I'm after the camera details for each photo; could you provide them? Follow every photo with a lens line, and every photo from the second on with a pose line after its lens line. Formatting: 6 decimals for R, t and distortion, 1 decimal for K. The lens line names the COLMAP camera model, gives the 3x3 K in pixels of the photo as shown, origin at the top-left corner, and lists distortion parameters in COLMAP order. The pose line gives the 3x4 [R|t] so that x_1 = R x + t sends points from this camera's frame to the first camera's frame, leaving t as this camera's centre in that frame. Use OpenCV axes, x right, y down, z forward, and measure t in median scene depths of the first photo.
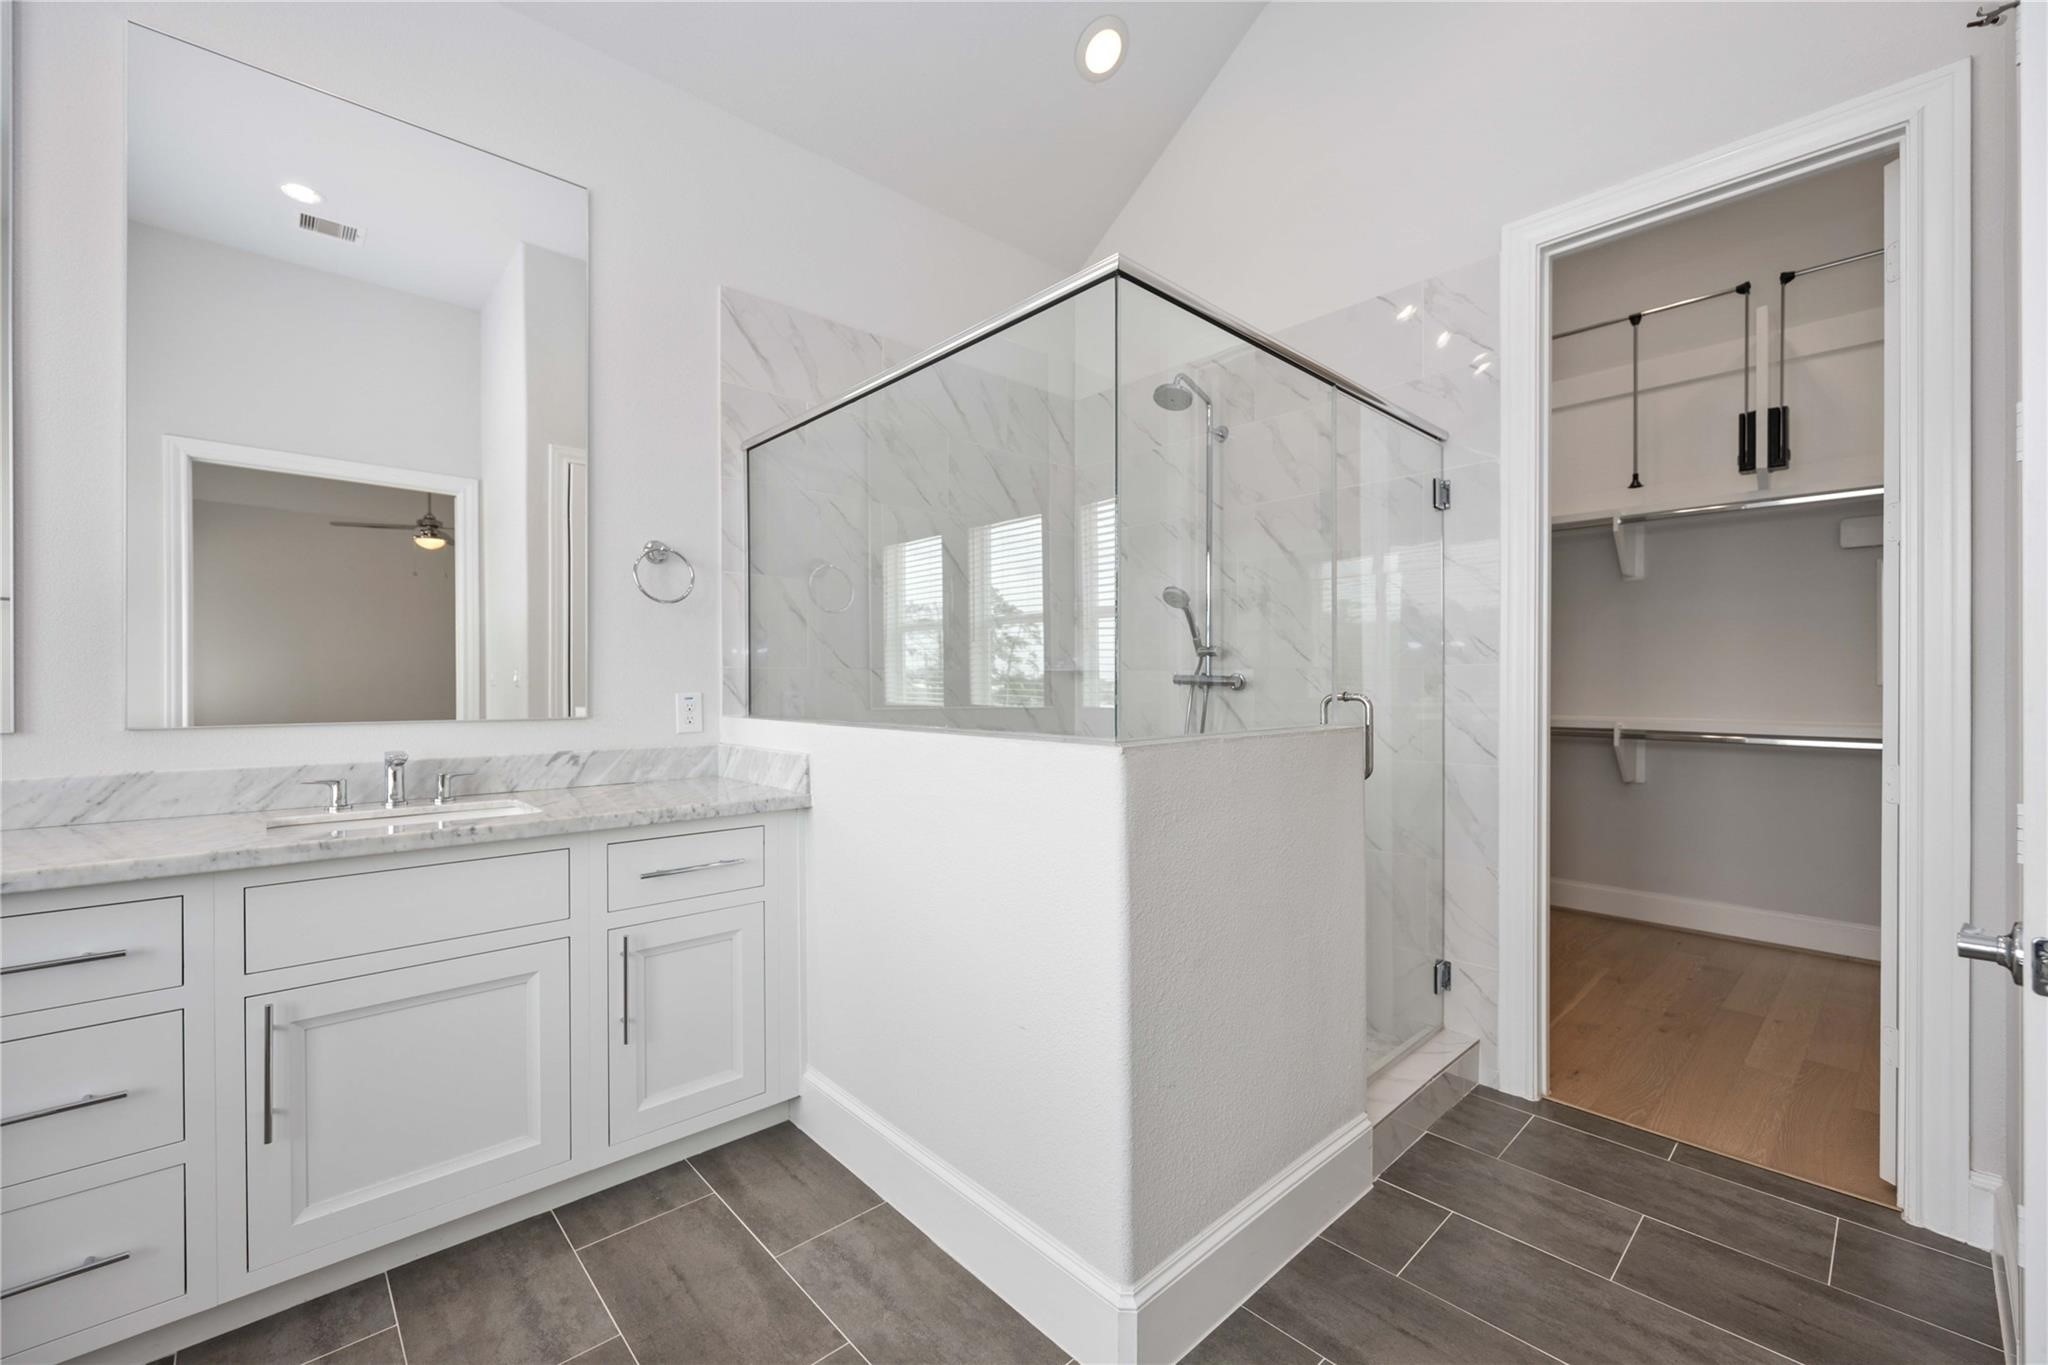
lens RADIAL K [[832.1, 0, 1017.1], [0, 832.1, 685.9], [0, 0, 1]] dist [-0.000667, -0.000839]
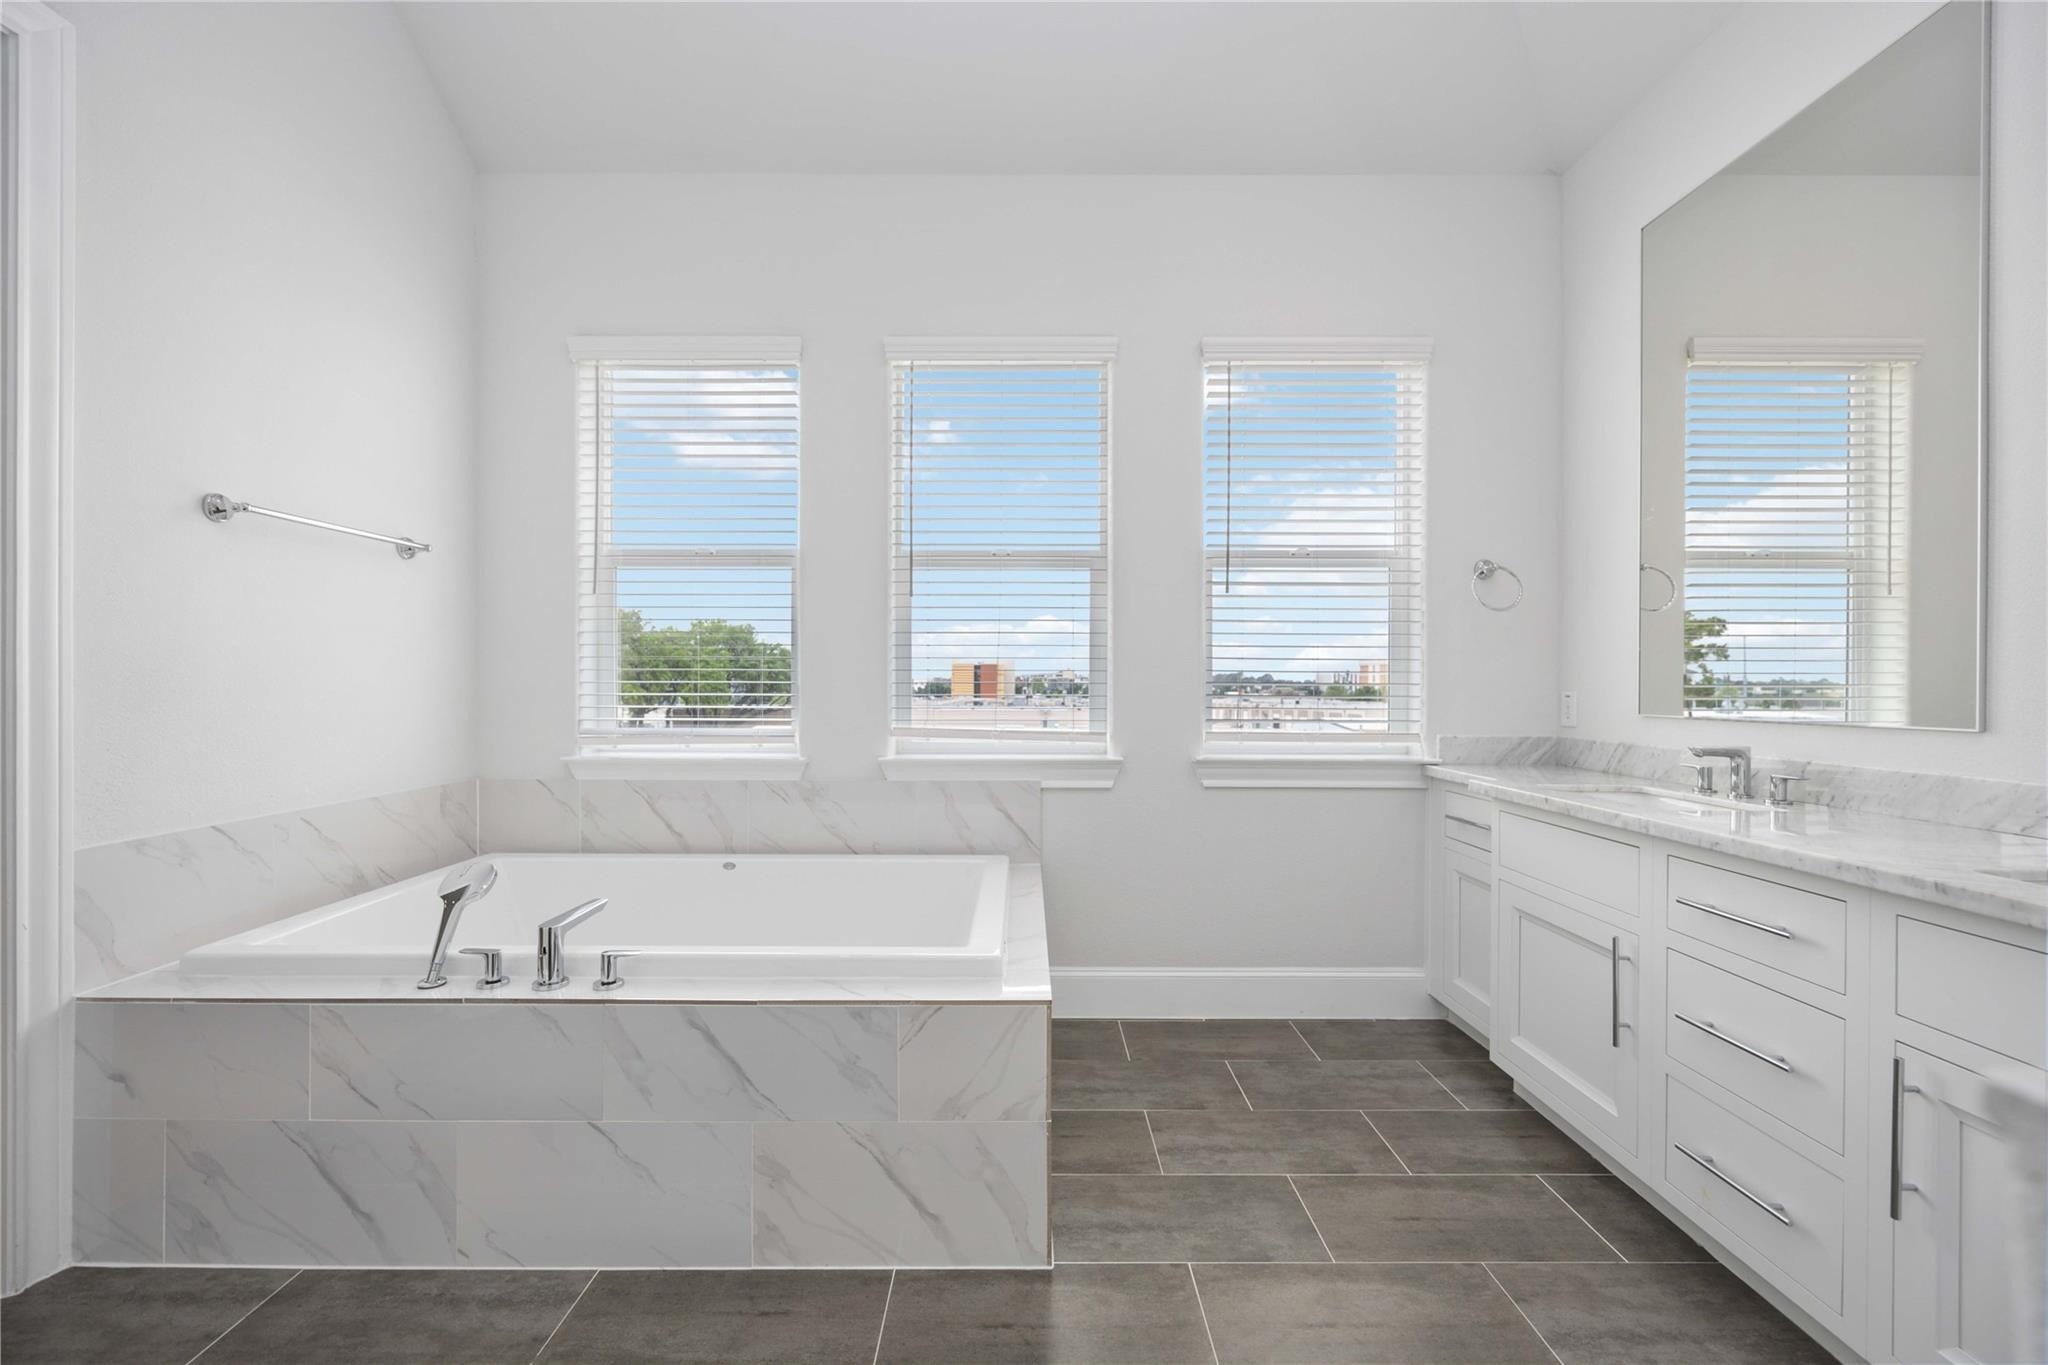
lens RADIAL K [[807.7, 0, 1027.1], [0, 807.7, 692.2], [0, 0, 1]] dist [-0.001688, -0.000047]
pose [[-0.672449, 0.002276, -0.740140, 0.230903], [-0.004995, 0.999959, 0.007614, 0.005402], [0.740127, 0.008817, -0.672409, 0.658816]]
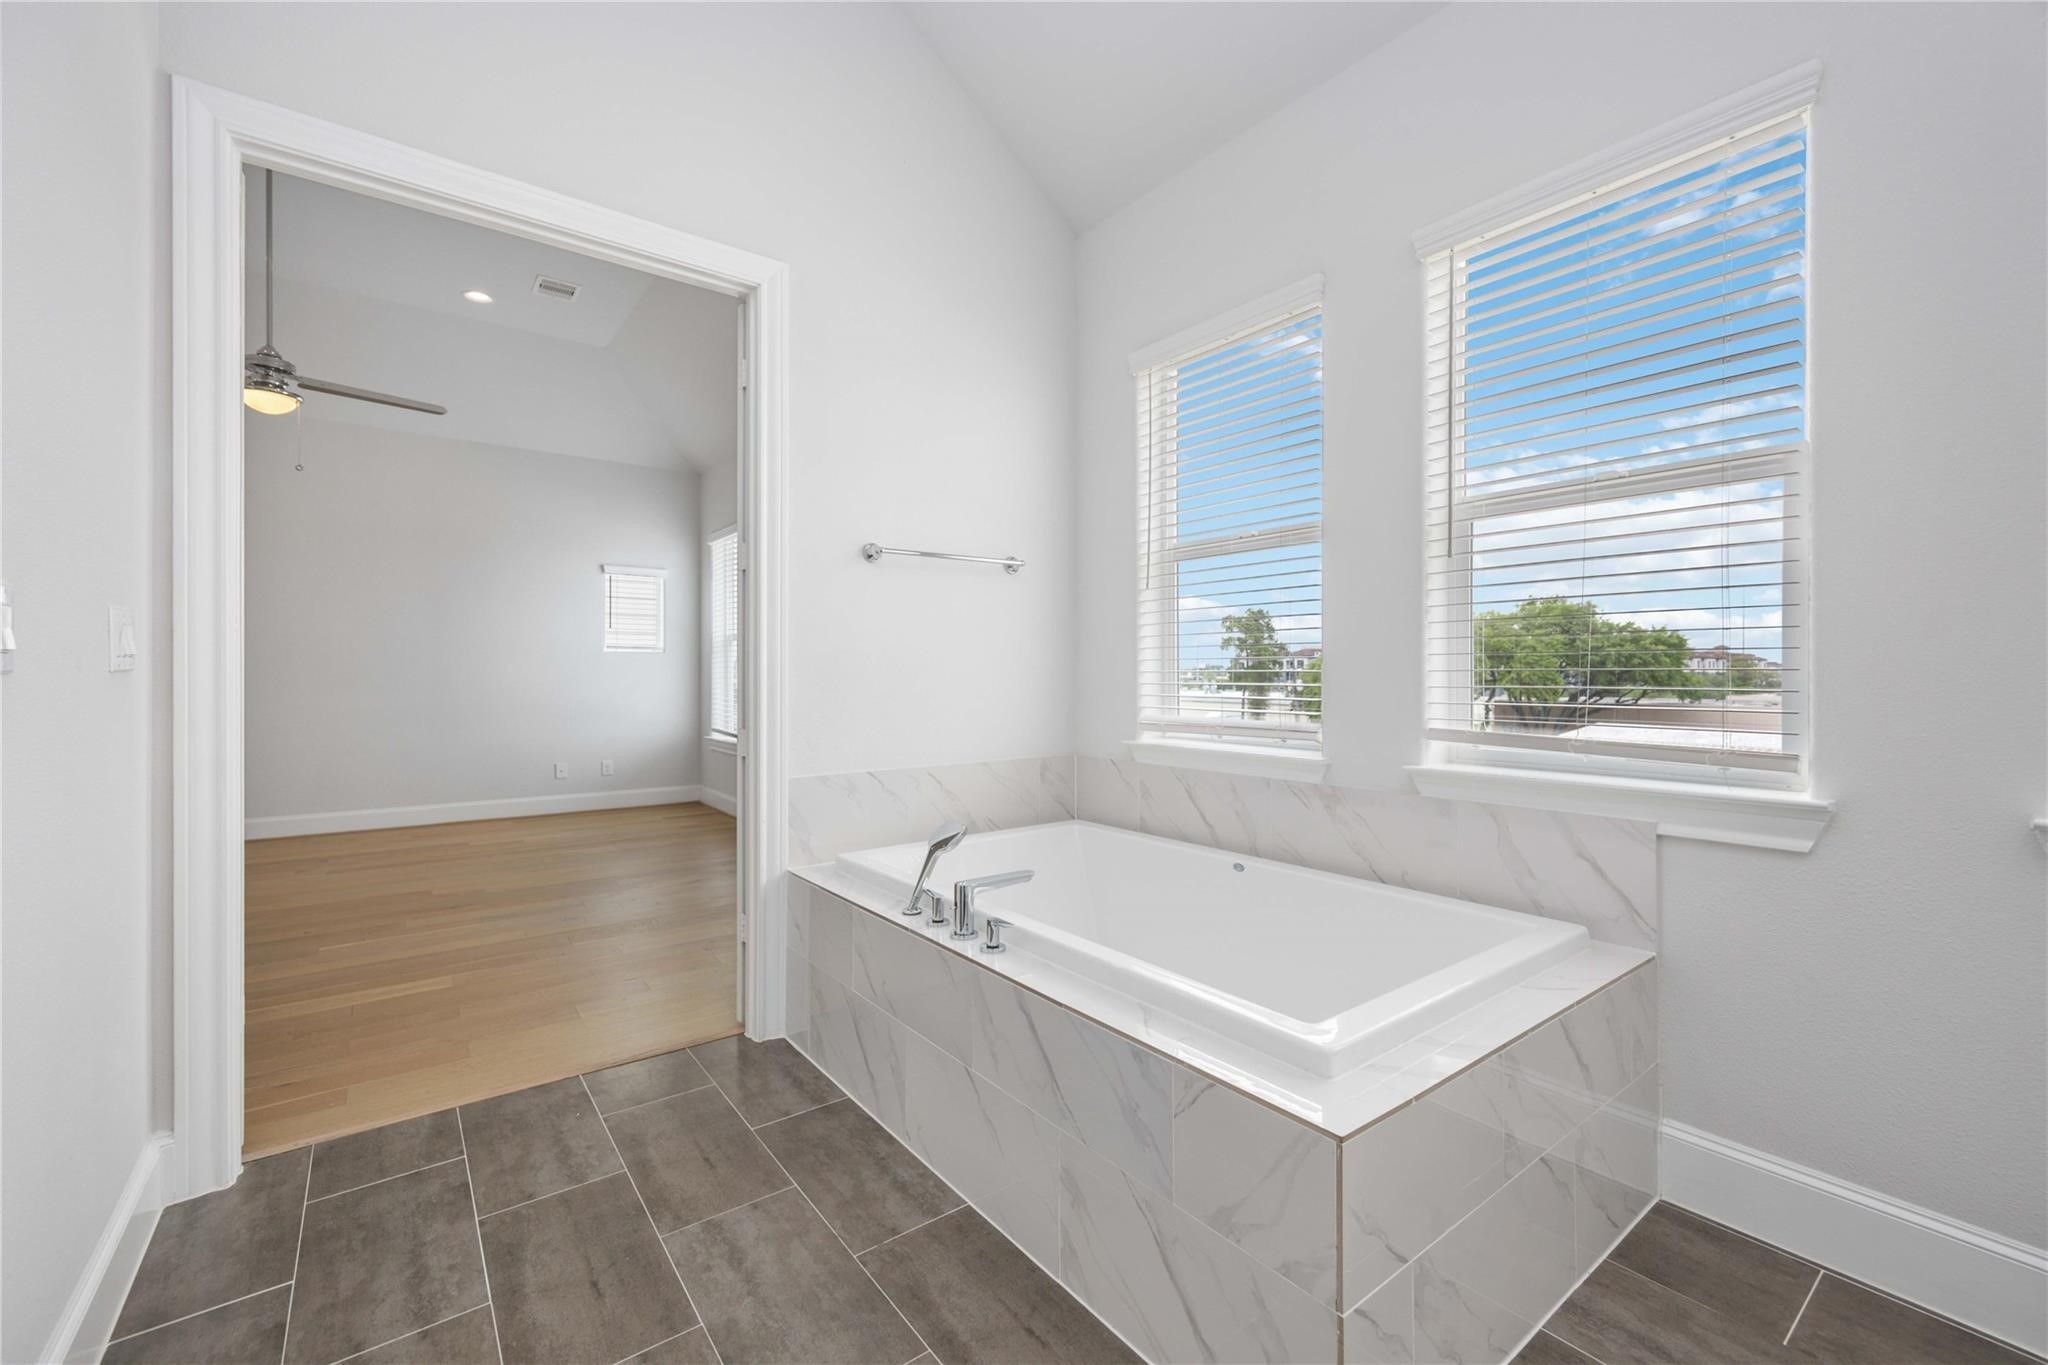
lens RADIAL K [[840.7, 0, 1028.3], [0, 840.7, 671.7], [0, 0, 1]] dist [0.000698, -0.000069]
pose [[-0.996253, -0.001507, 0.086479, -0.219727], [-0.001599, 0.999998, -0.000990, 0.004264], [-0.086477, -0.001124, -0.996253, 0.724869]]
